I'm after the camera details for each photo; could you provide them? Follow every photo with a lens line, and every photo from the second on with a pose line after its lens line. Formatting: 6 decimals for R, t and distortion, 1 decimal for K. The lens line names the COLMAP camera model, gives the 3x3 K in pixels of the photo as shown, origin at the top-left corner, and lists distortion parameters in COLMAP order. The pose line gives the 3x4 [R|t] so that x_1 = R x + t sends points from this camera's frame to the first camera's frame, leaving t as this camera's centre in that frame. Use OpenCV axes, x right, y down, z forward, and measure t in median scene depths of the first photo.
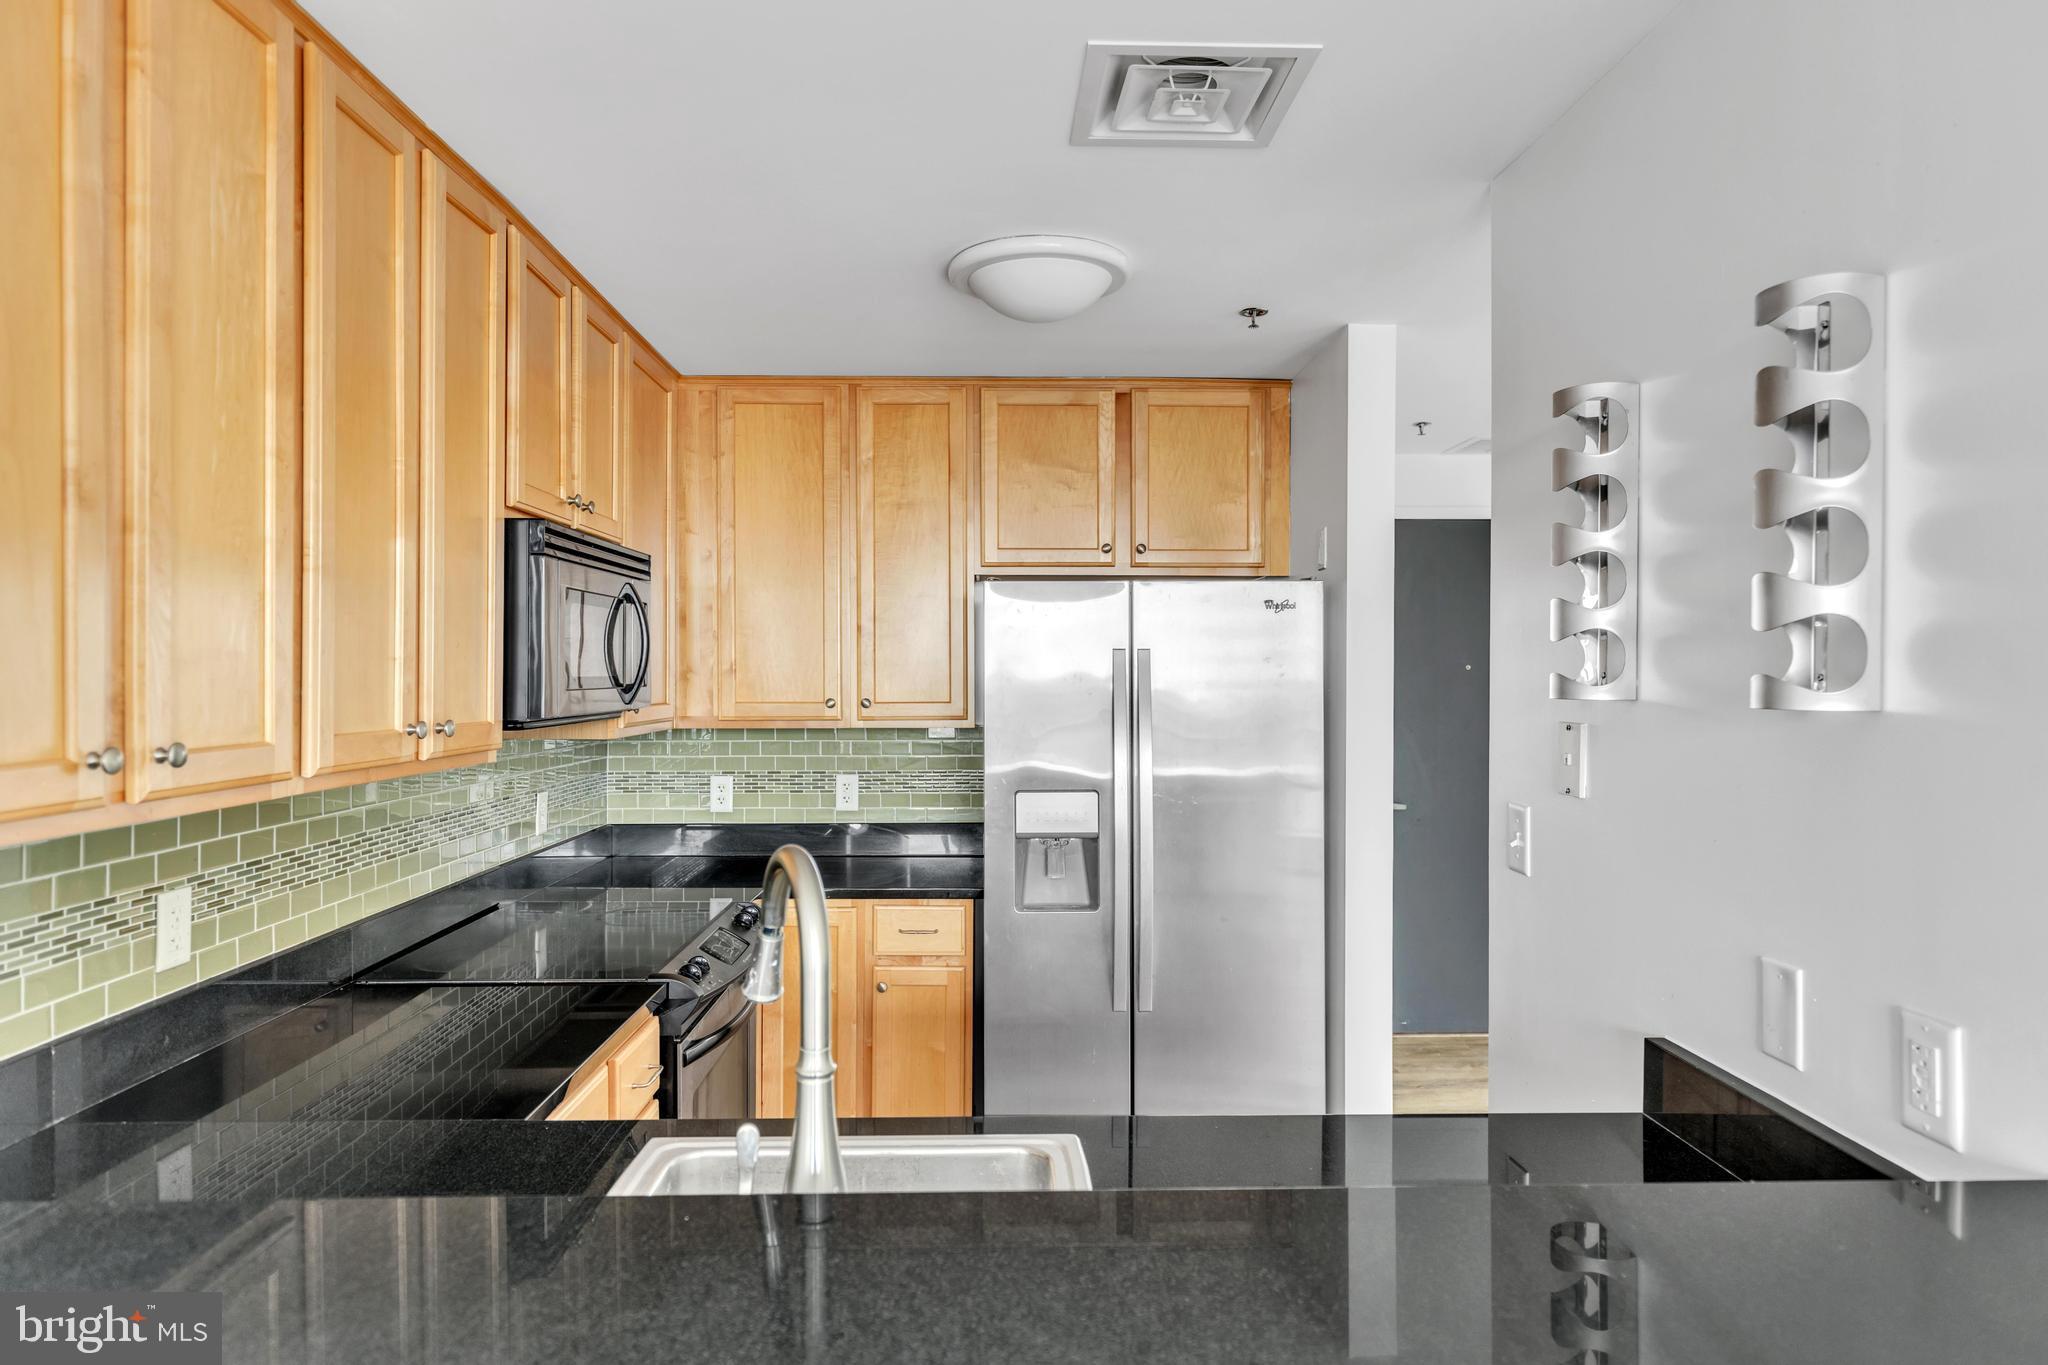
lens RADIAL K [[1212.0, 0, 1024.0], [0, 1212.0, 682.5], [0, 0, 1]] dist [0.005313, -0.000562]
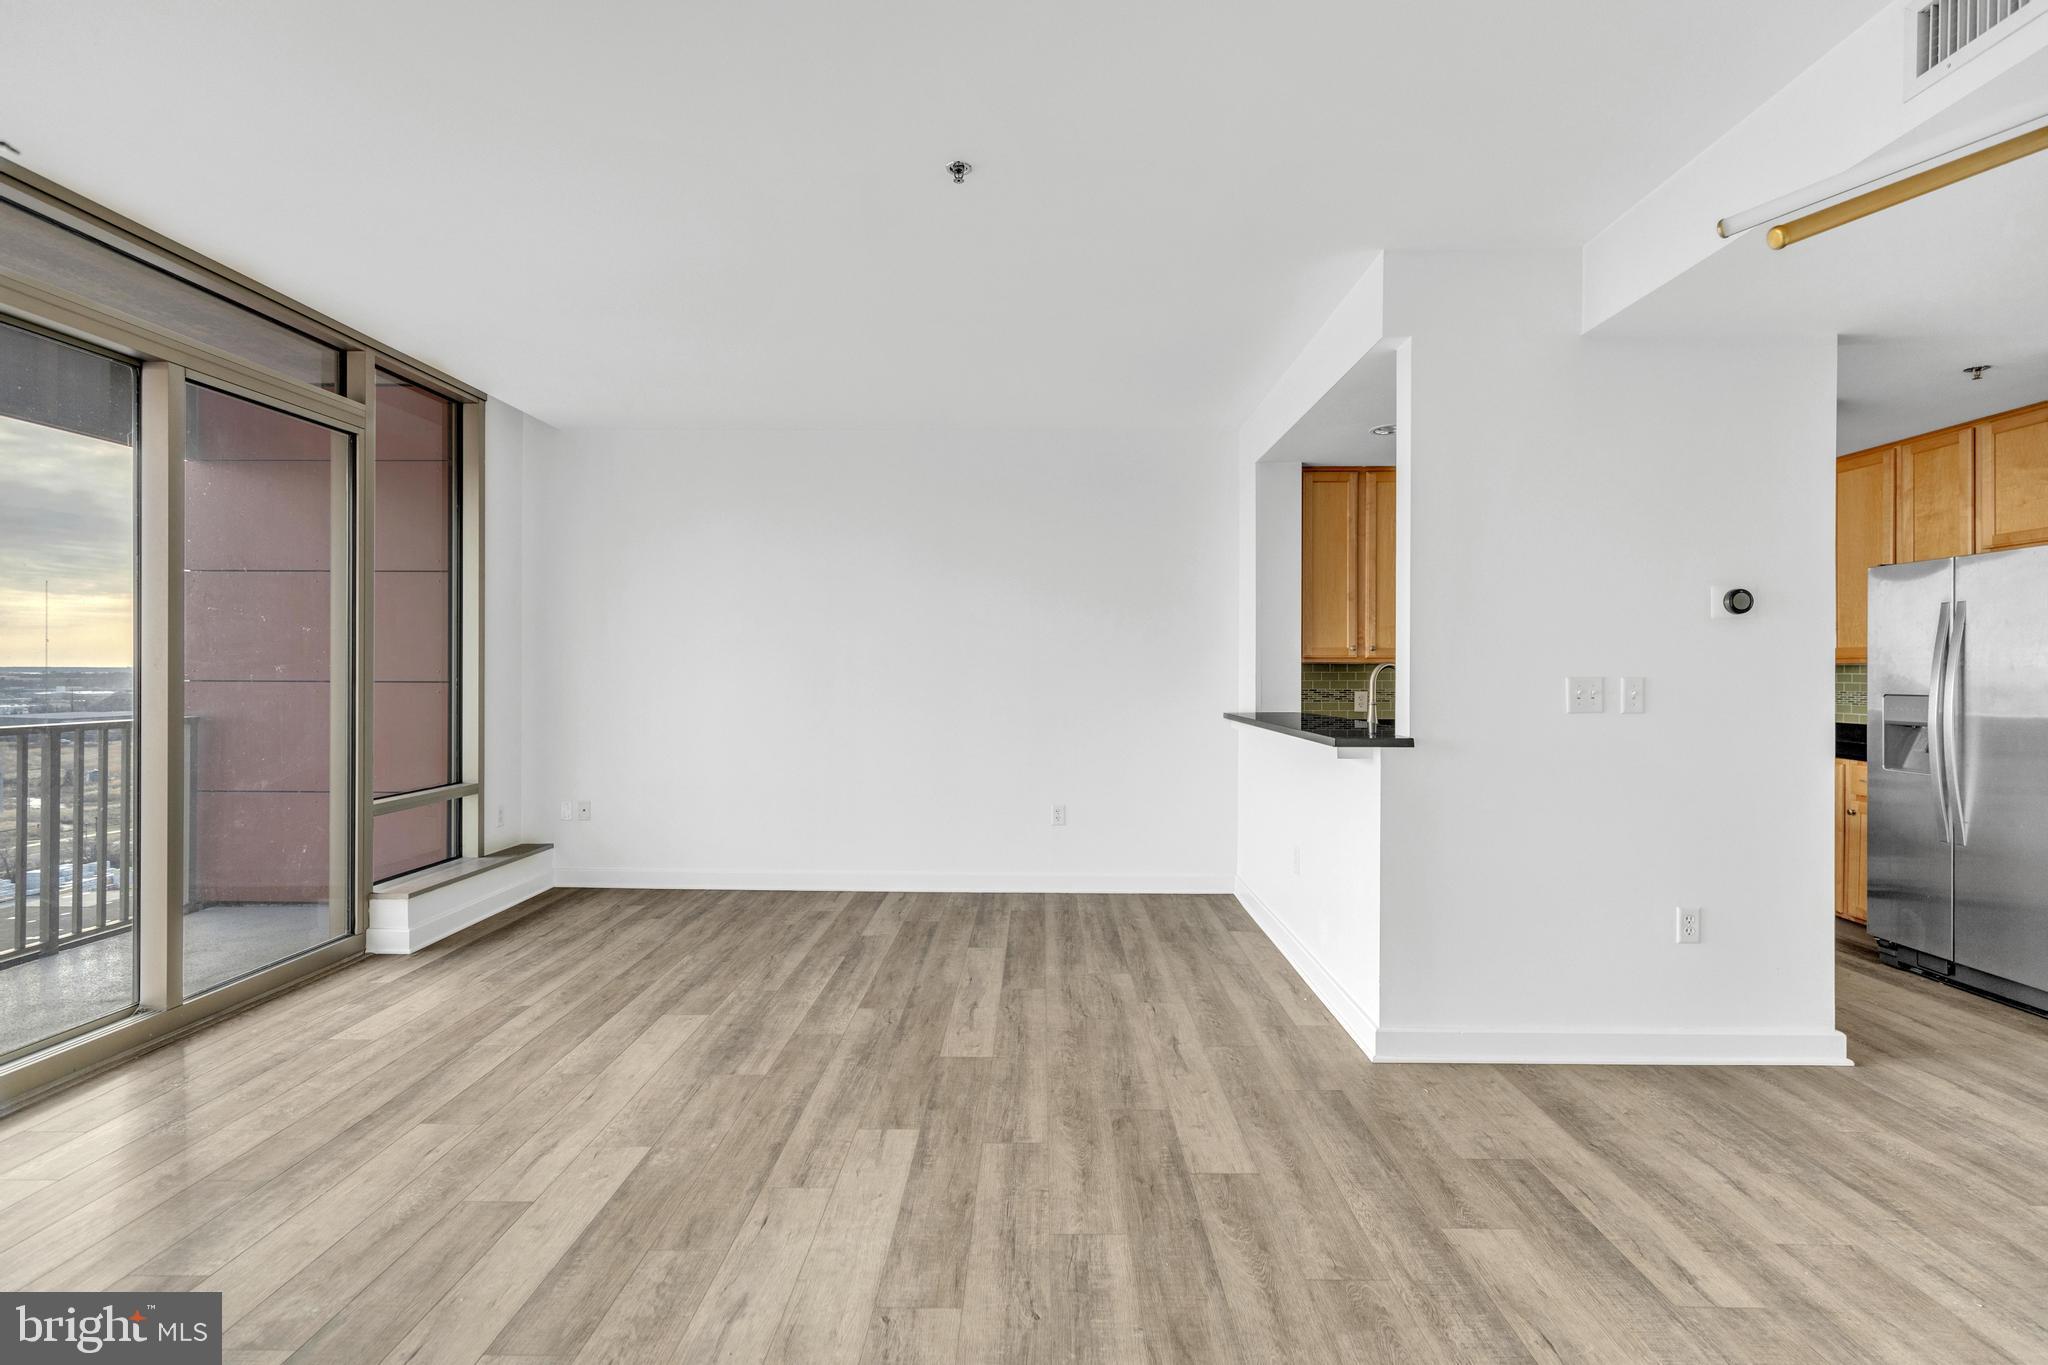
lens RADIAL K [[930.8, 0, 1024.1], [0, 930.8, 655.4], [0, 0, 1]] dist [0.002371, -0.001285]
pose [[-0.046230, -0.013987, -0.998833, 1.275713], [-0.010881, 0.999850, -0.013497, 0.063587], [0.998872, 0.010244, -0.046376, -0.085454]]
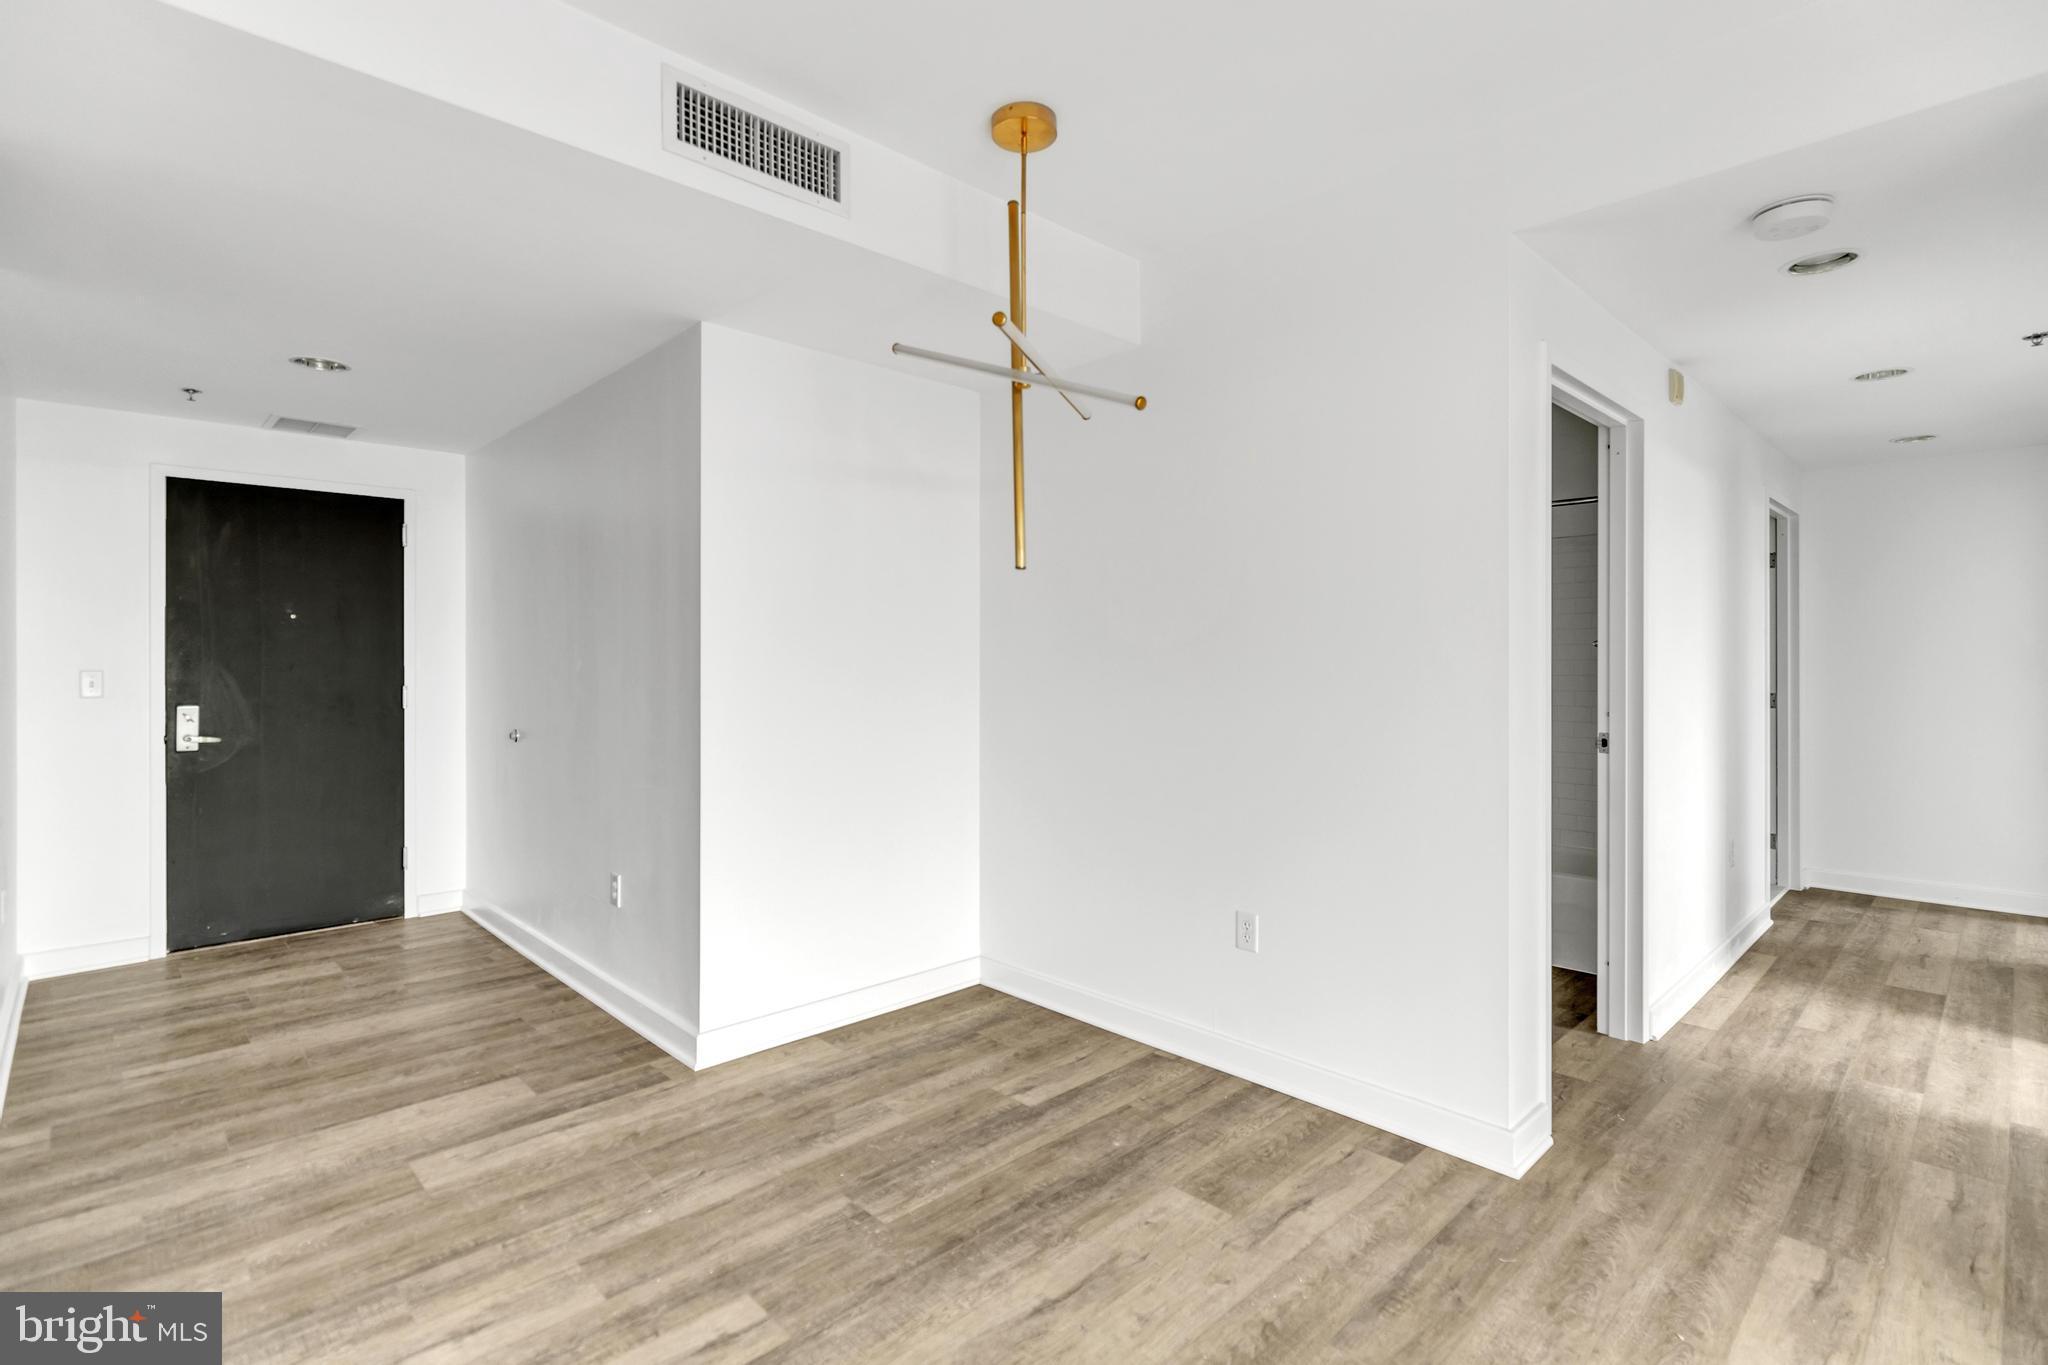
lens RADIAL K [[977.9, 0, 1024.5], [0, 977.9, 660.1], [0, 0, 1]] dist [-0.000323, -0.000612]
pose [[0.737543, -0.001321, 0.675299, 0.384824], [0.008955, 0.999929, -0.007824, 0.062323], [-0.675241, 0.011817, 0.737502, -0.225742]]
